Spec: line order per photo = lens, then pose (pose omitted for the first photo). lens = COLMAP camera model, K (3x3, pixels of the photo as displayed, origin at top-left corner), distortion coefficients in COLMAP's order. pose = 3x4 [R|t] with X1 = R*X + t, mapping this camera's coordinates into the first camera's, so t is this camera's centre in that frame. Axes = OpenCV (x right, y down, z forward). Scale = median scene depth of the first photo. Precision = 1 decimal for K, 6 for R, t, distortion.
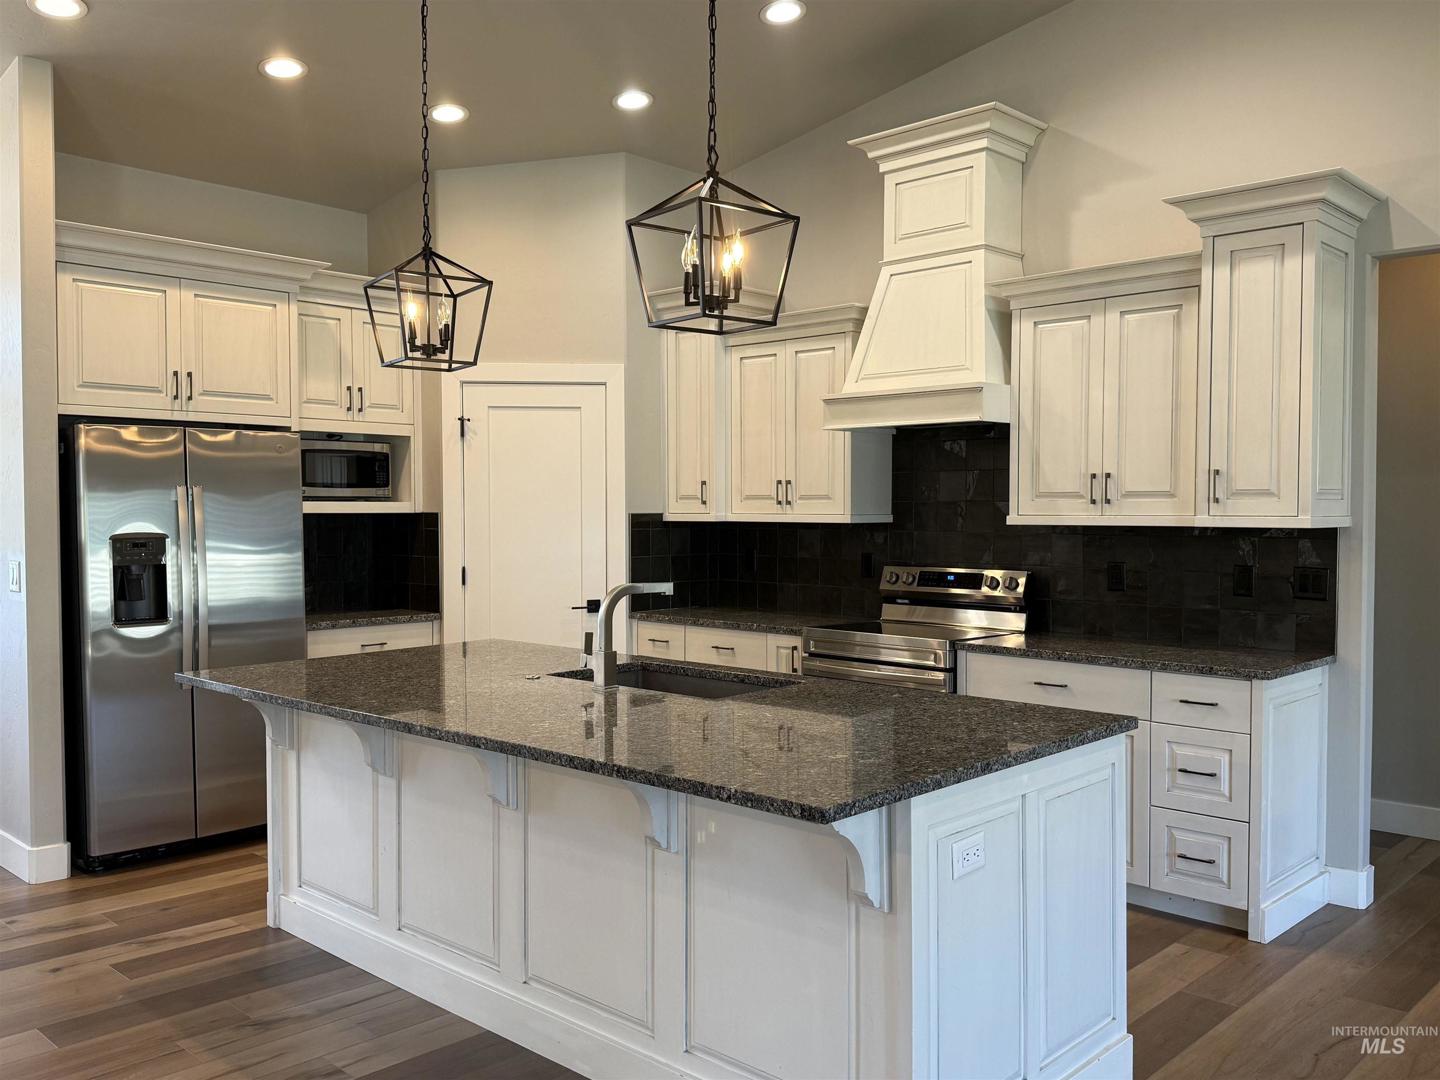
lens RADIAL K [[1212.3, 0, 720.8], [0, 1212.3, 545.2], [0, 0, 1]] dist [0.119172, -0.182117]
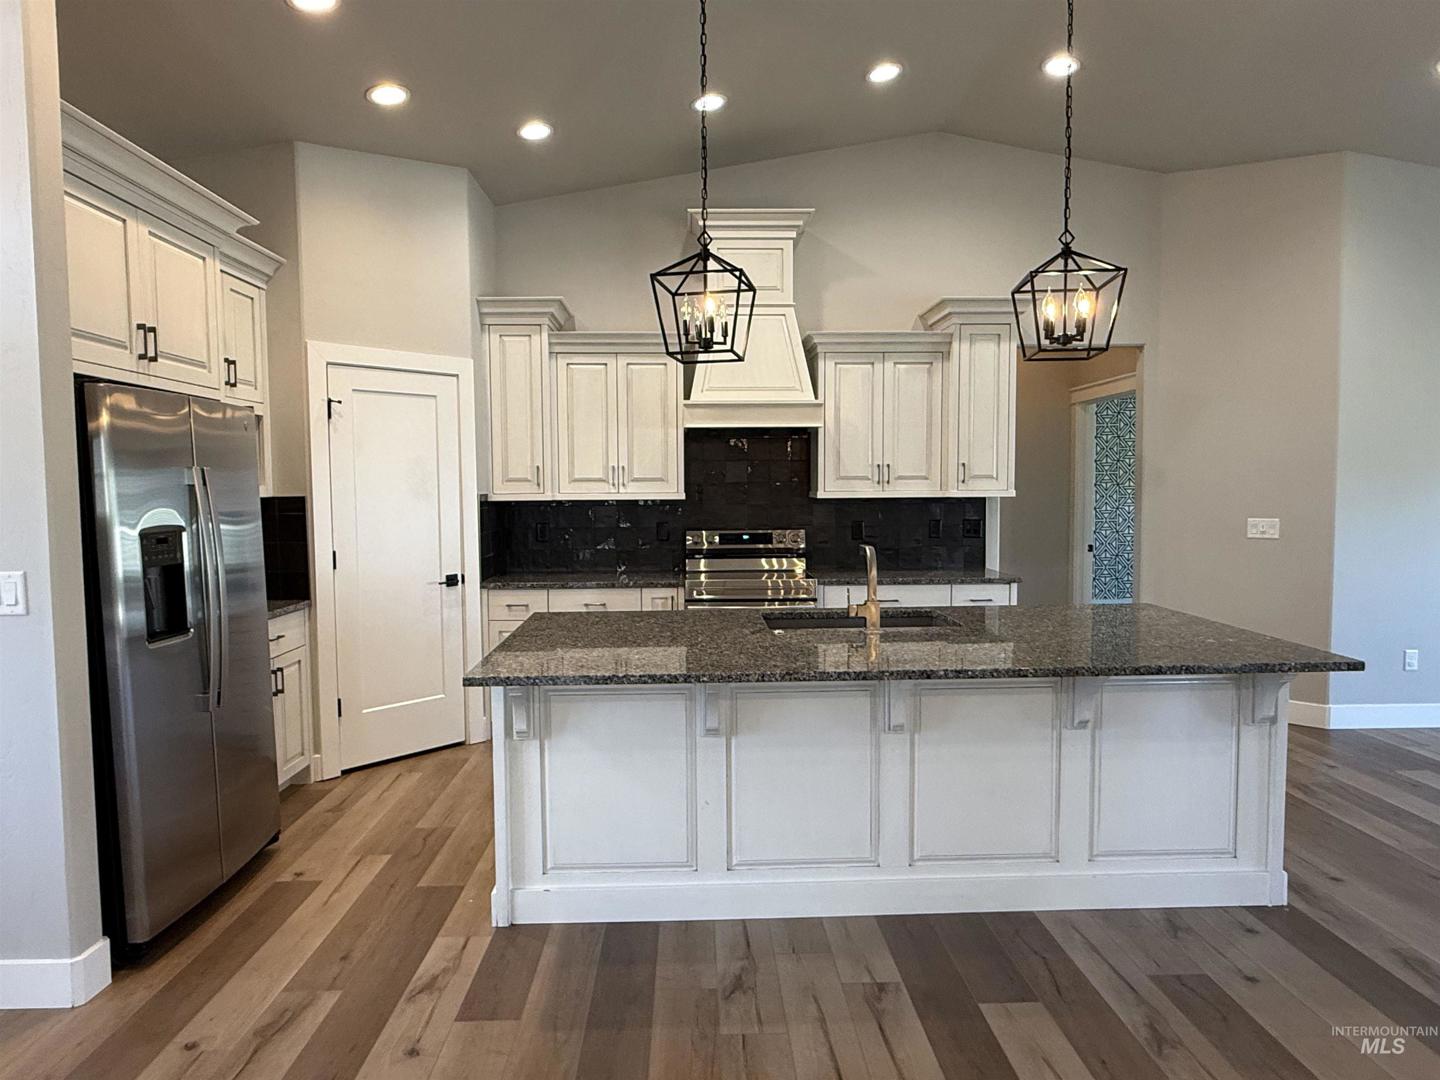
lens RADIAL K [[883.4, 0, 720.0], [0, 883.4, 540.0], [0, 0, 1]] dist [0.004050, -0.001861]
pose [[0.700832, -0.049963, 0.711575, -0.611151], [0.030318, 0.998729, 0.040266, -0.012960], [-0.712682, -0.006646, 0.701456, 0.335792]]
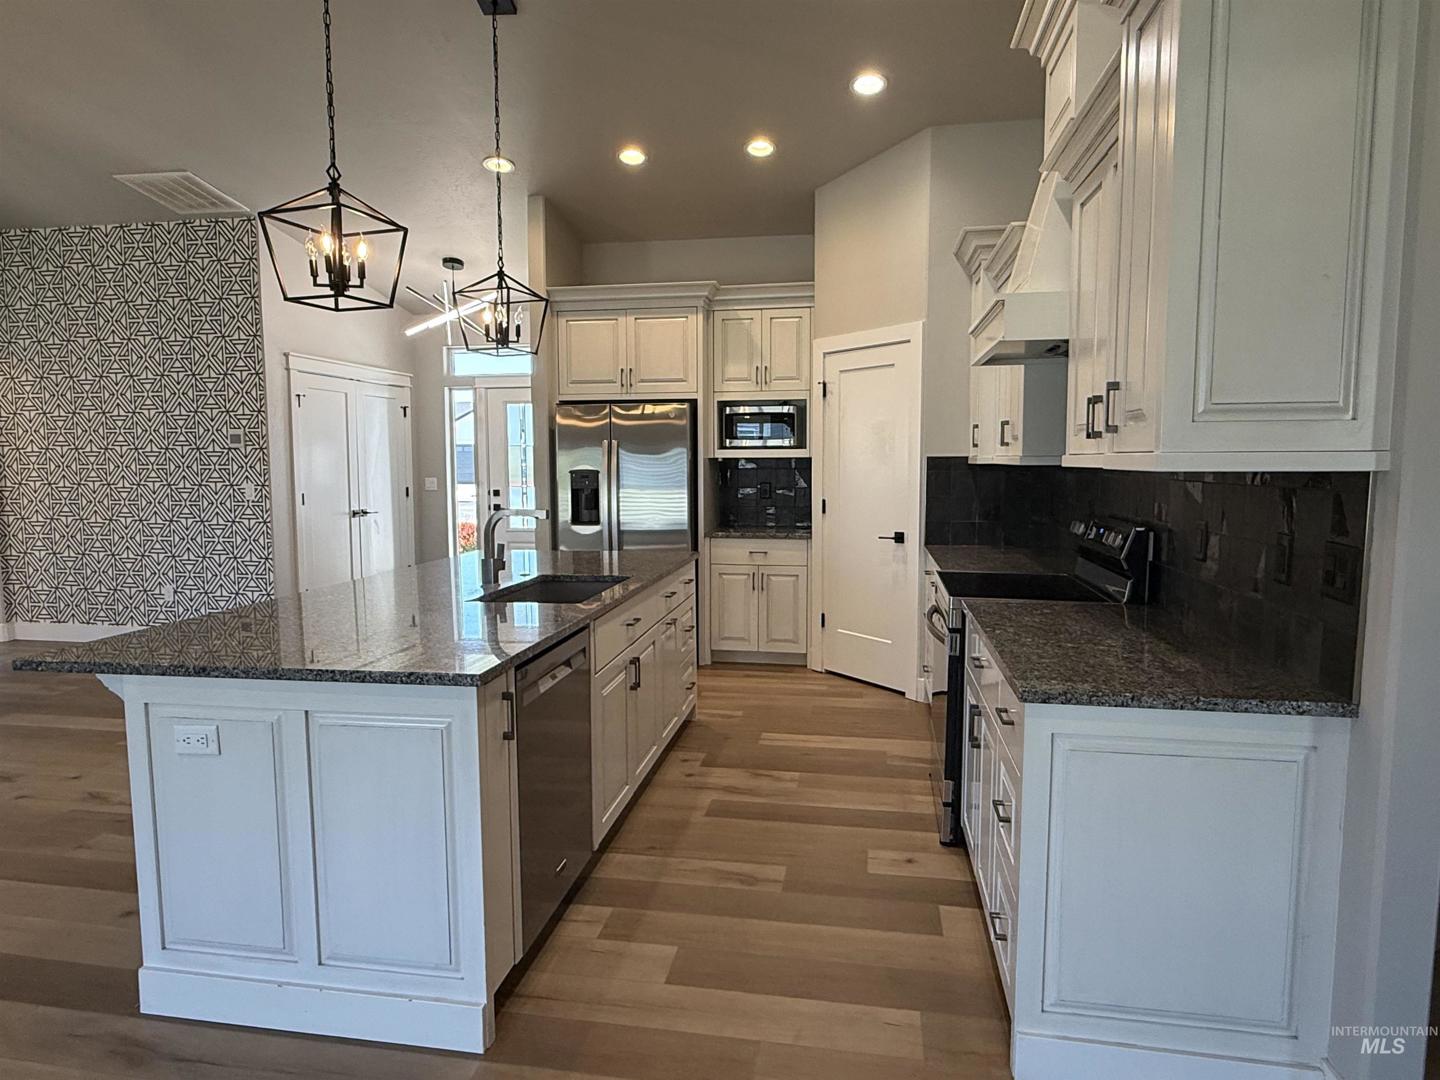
lens RADIAL K [[863.0, 0, 720.0], [0, 863.0, 540.0], [0, 0, 1]] dist [0.005337, 0.000509]
pose [[0.551458, 0.073791, -0.830933, 0.593581], [-0.021425, 0.997004, 0.074320, -0.005778], [0.833928, -0.023182, 0.551387, 0.496049]]
